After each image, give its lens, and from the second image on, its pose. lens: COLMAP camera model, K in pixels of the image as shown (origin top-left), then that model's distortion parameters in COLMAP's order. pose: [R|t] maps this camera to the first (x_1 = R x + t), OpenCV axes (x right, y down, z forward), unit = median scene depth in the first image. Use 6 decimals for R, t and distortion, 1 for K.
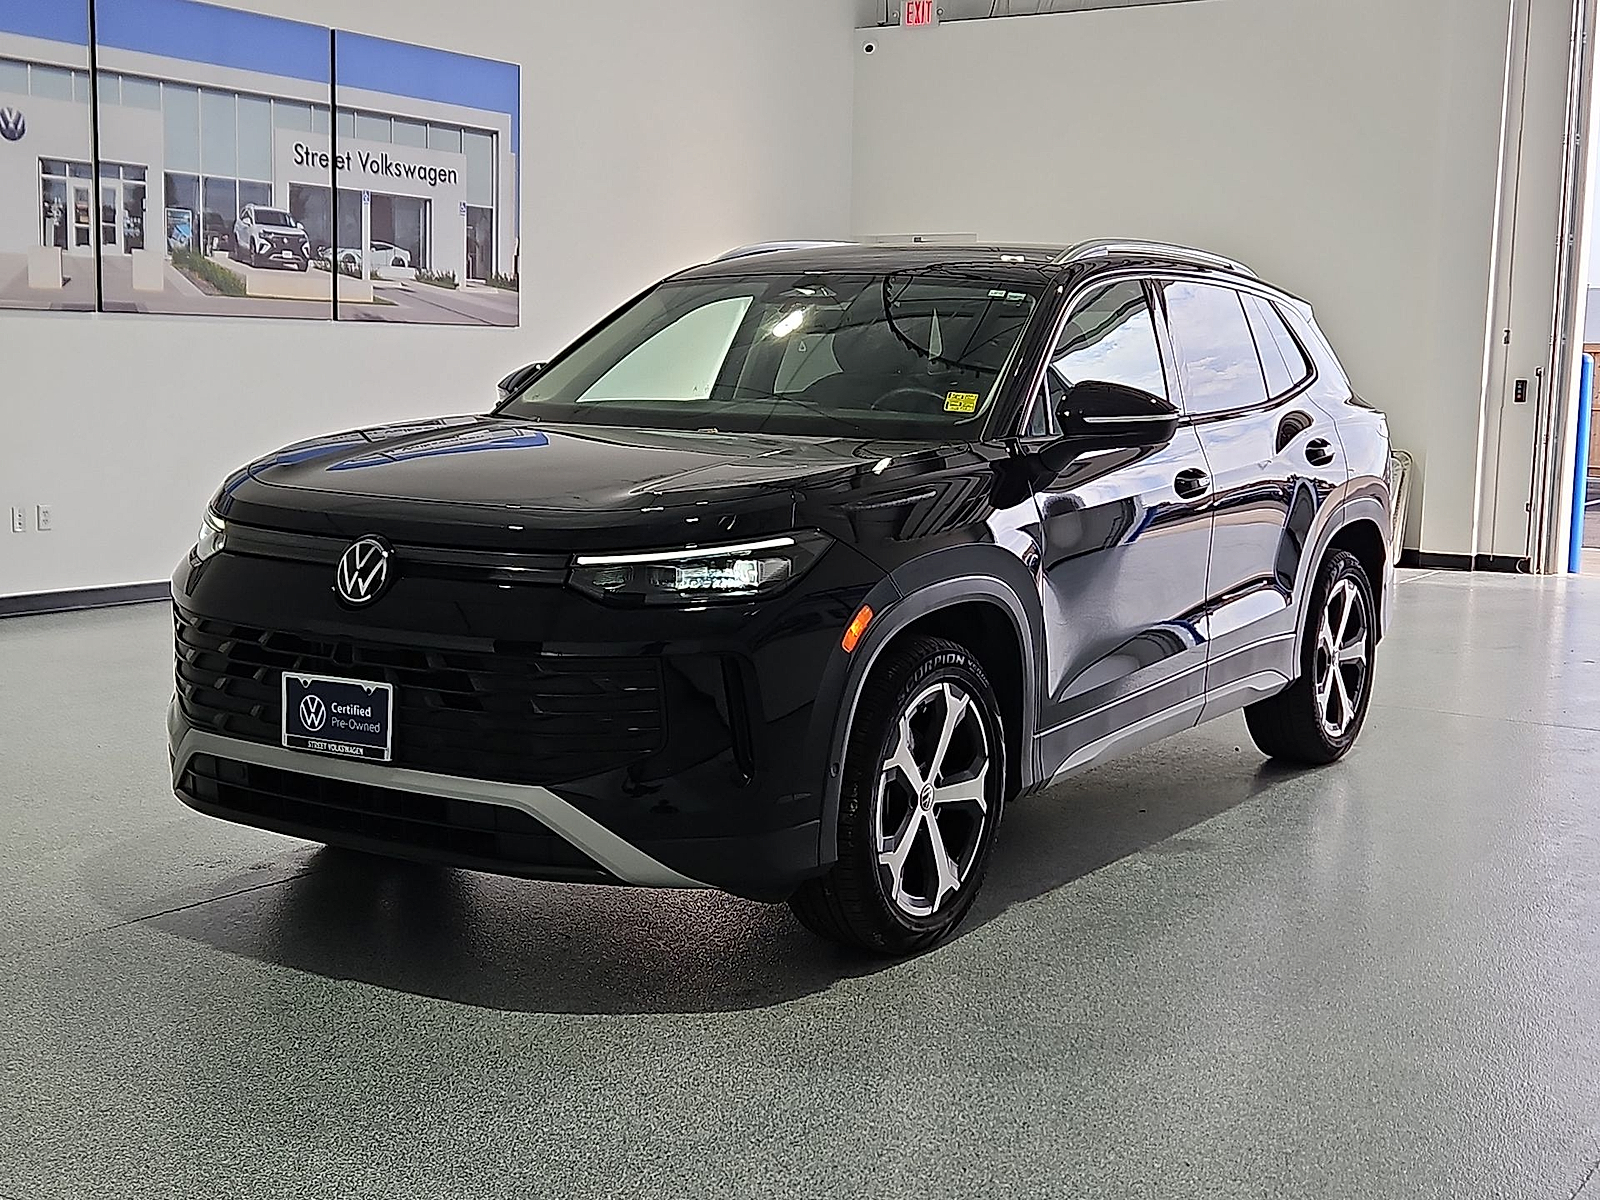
lens RADIAL K [[2160.5, 0, 801.7], [0, 2160.5, 609.6], [0, 0, 1]] dist [0.070815, 0.000000]
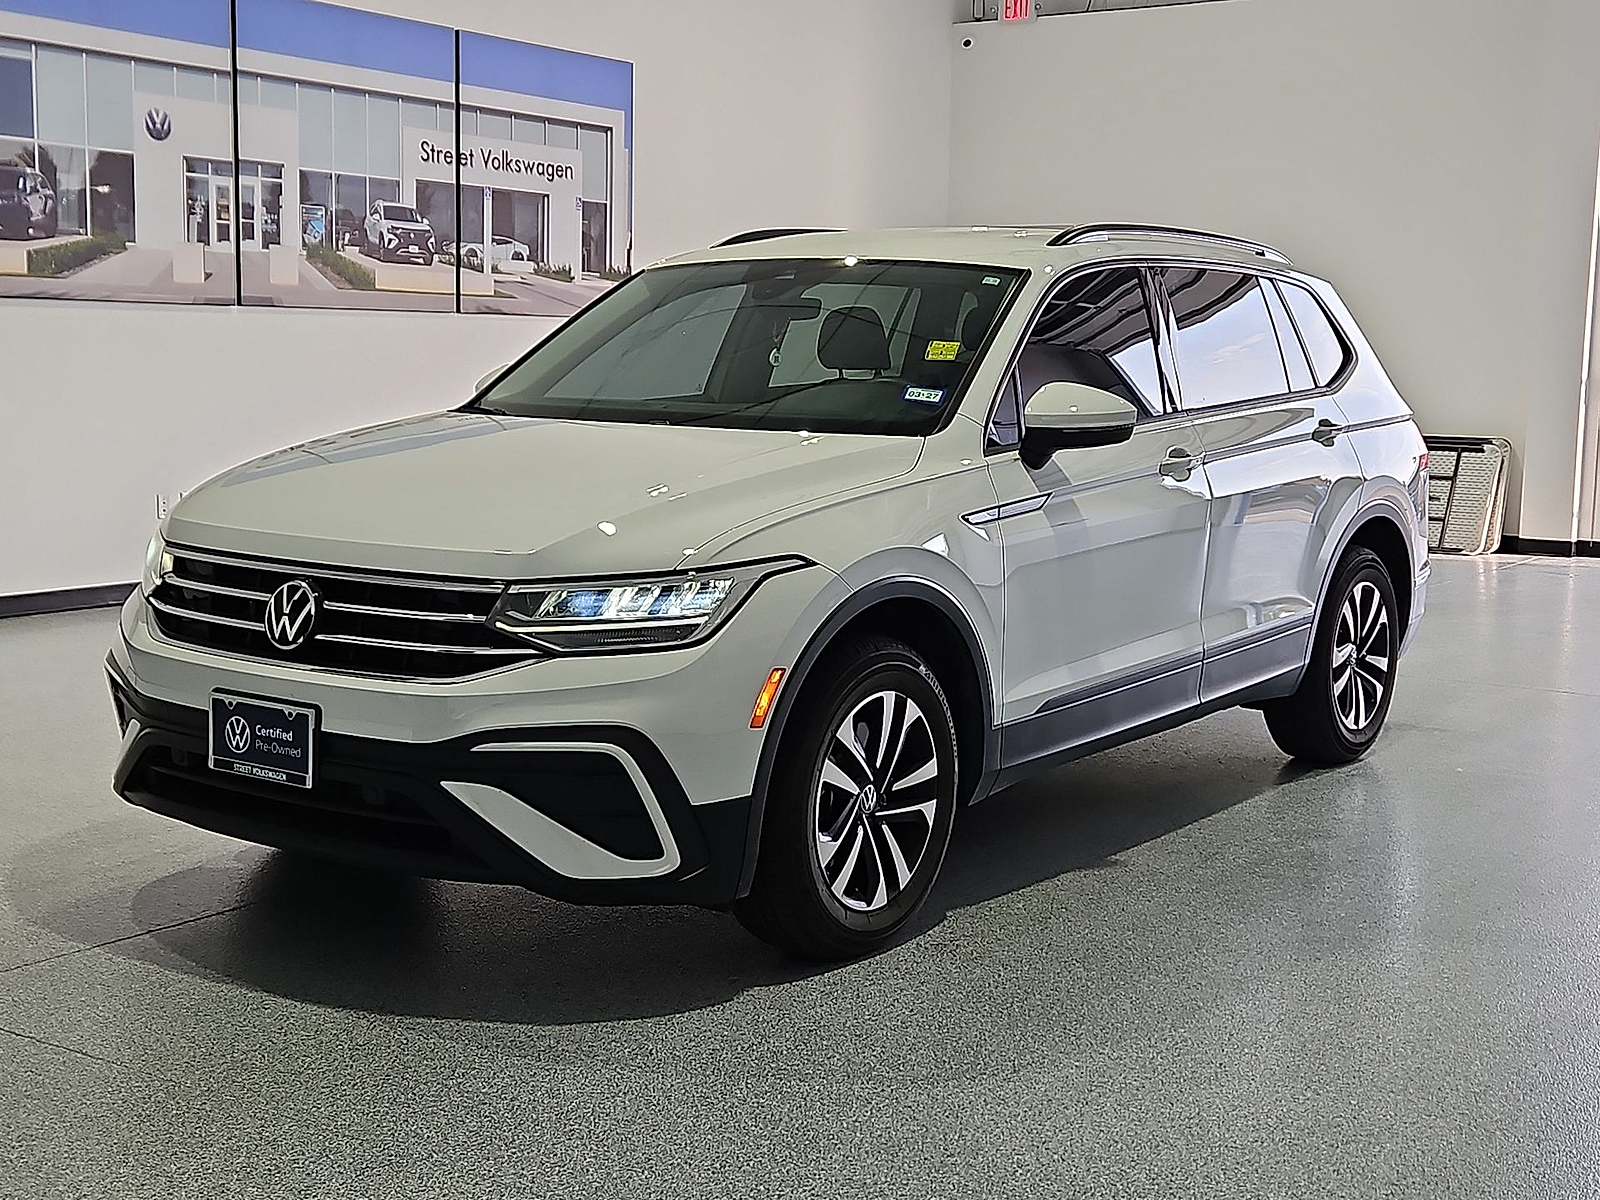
lens RADIAL K [[2160.5, 0, 814.5], [0, 2160.5, 598.8], [0, 0, 1]] dist [0.070815, 0.000000]
pose [[0.999729, -0.000559, -0.023272, -0.024315], [0.000521, 0.999999, -0.001629, 0.003953], [0.023273, 0.001616, 0.999728, -0.022015]]
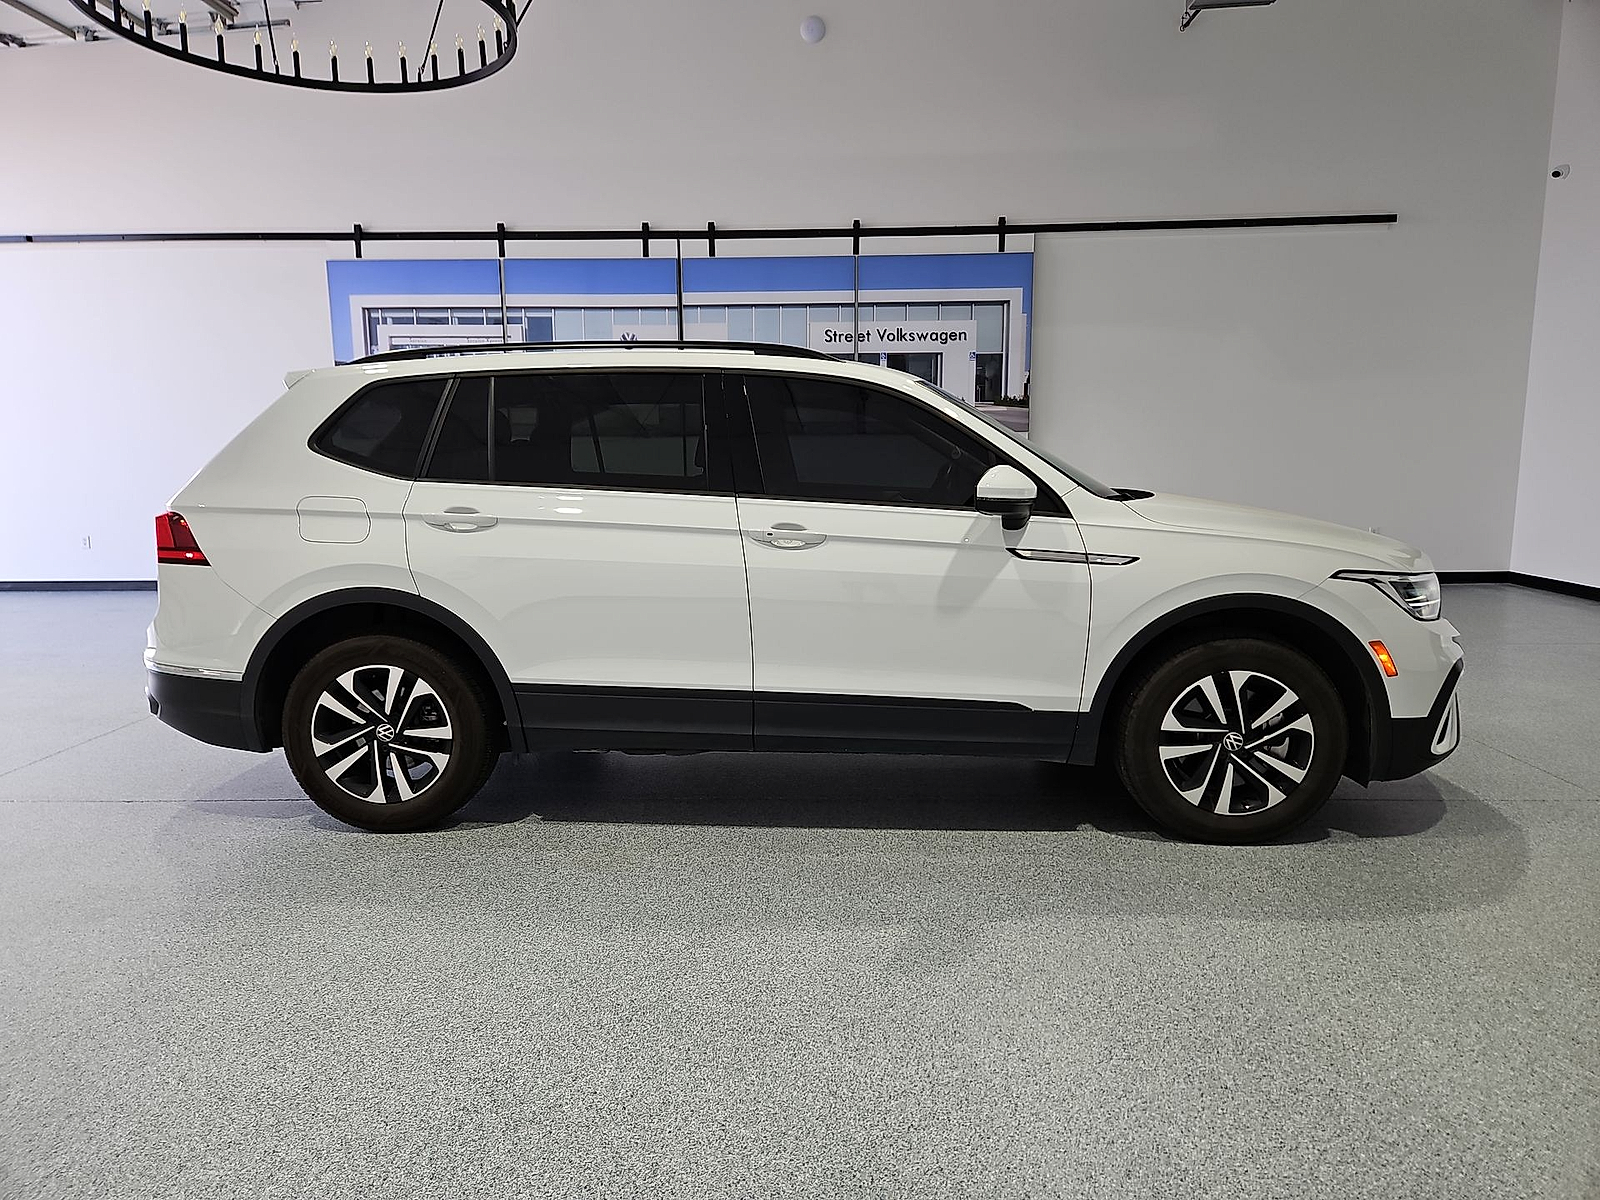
lens RADIAL K [[1063.0, 0, 801.0], [0, 1063.0, 627.0], [0, 0, 1]] dist [0.081314, -0.049121]
pose [[0.500077, 0.122301, -0.857301, 0.527134], [-0.085115, 0.992125, 0.091886, -0.060160], [0.861788, 0.027019, 0.506549, 0.585623]]
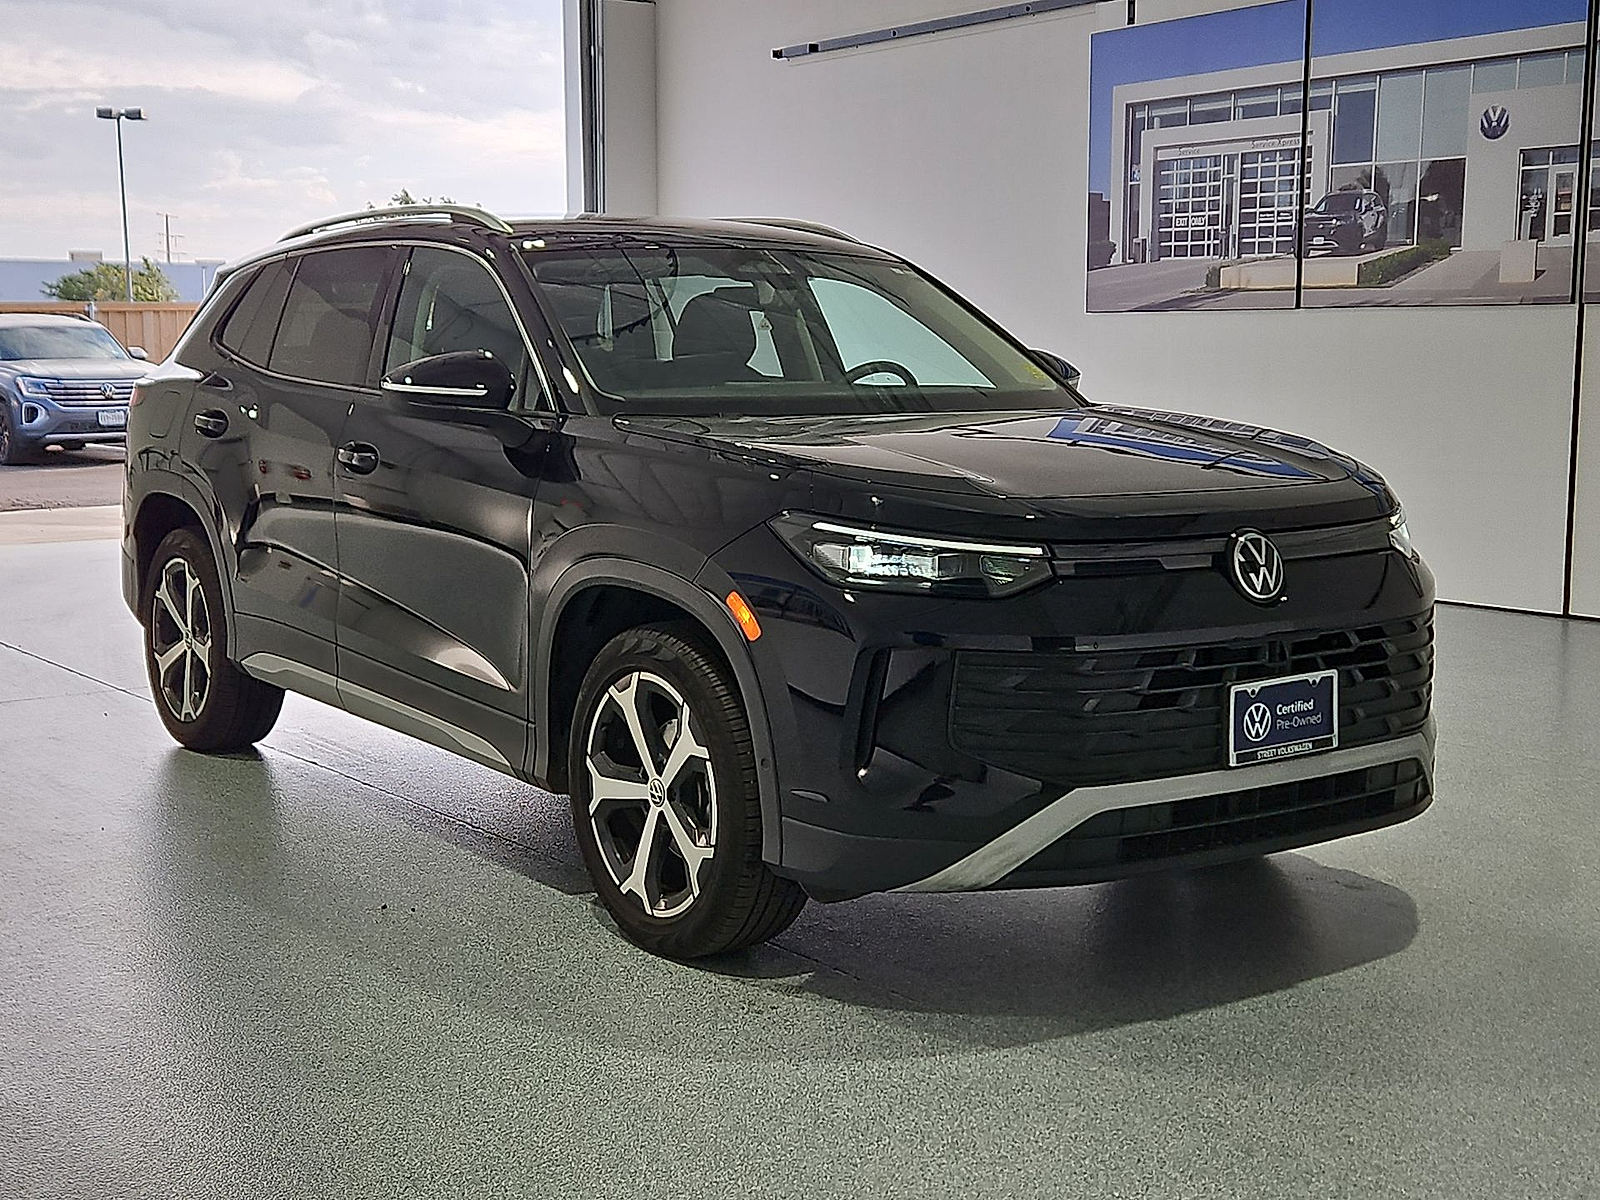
lens RADIAL K [[2160.5, 0, 748.9], [0, 2160.5, 629.0], [0, 0, 1]] dist [0.070815, 0.000000]
pose [[-0.399491, 0.109874, -0.910129, 0.656123], [-0.111504, 0.979597, 0.167203, -0.110685], [0.909930, 0.168279, -0.379089, 1.001441]]
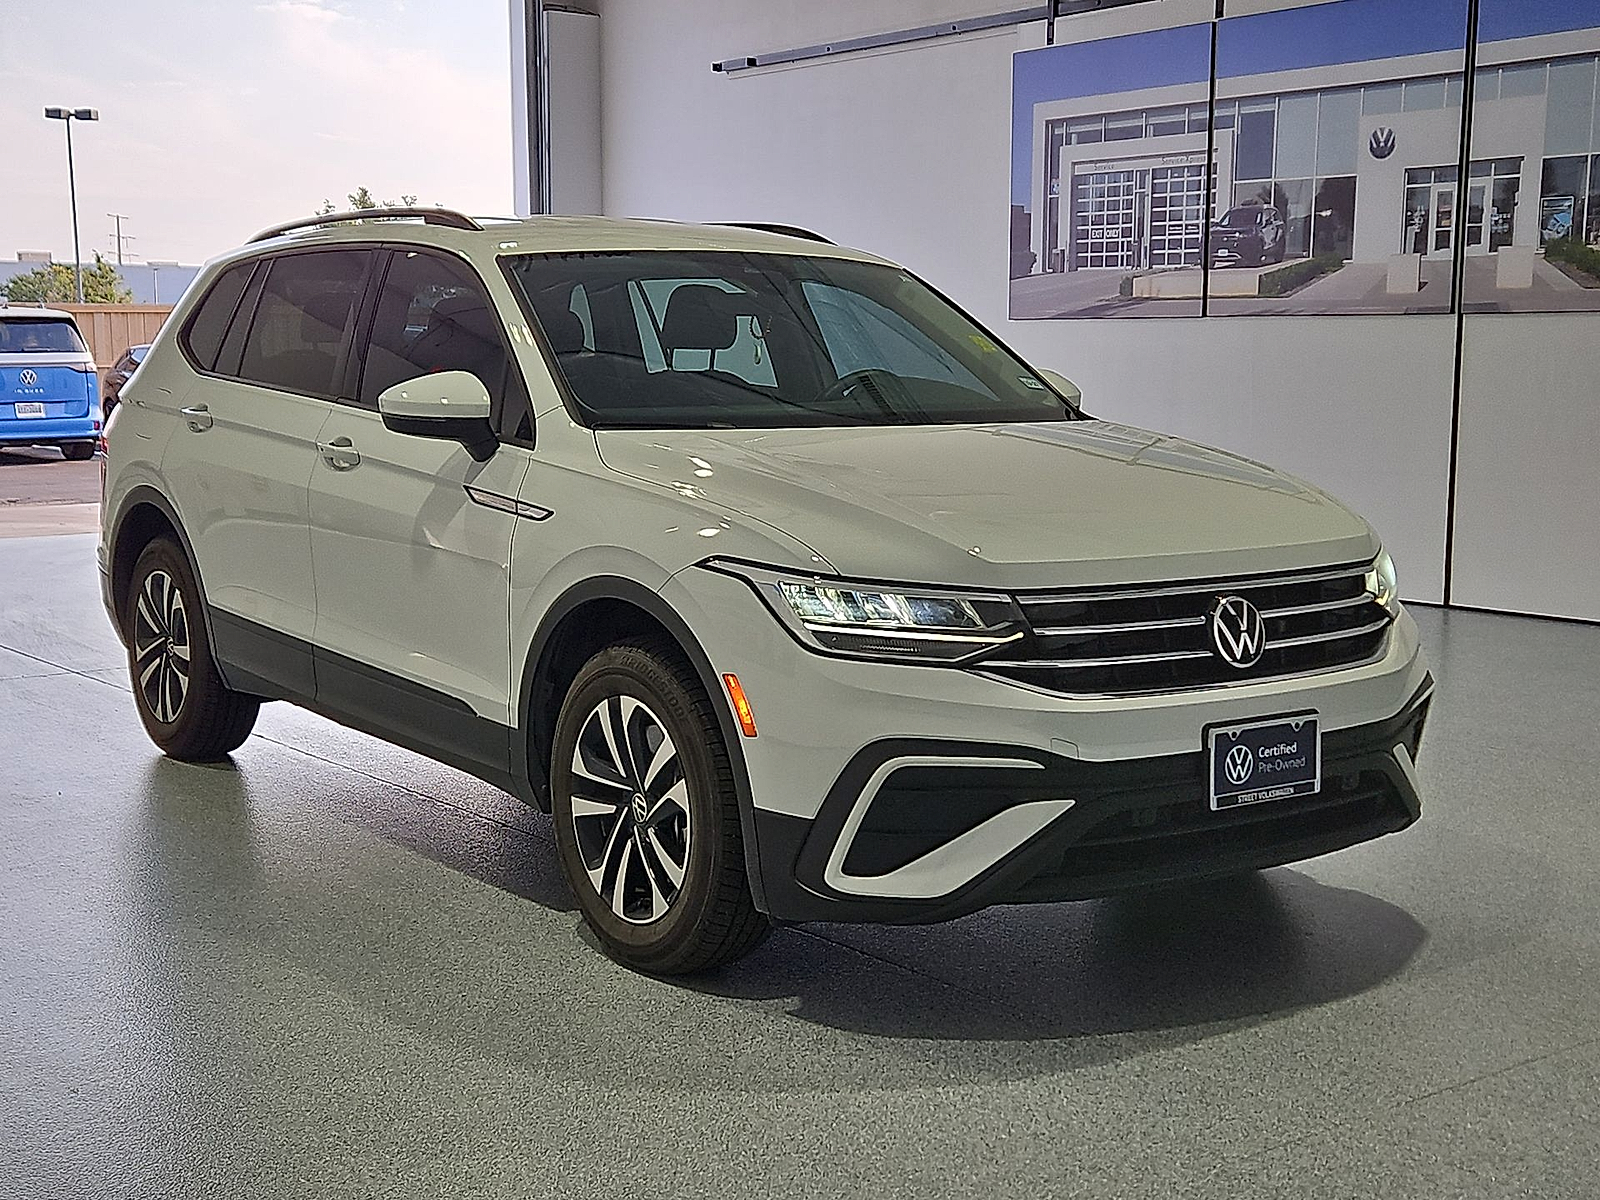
lens RADIAL K [[2160.5, 0, 791.4], [0, 2160.5, 642.8], [0, 0, 1]] dist [0.070815, 0.000000]
pose [[-0.364435, 0.112874, -0.924363, 0.694371], [-0.117796, 0.979066, 0.165996, -0.112377], [0.923749, 0.169381, -0.343510, 1.031098]]
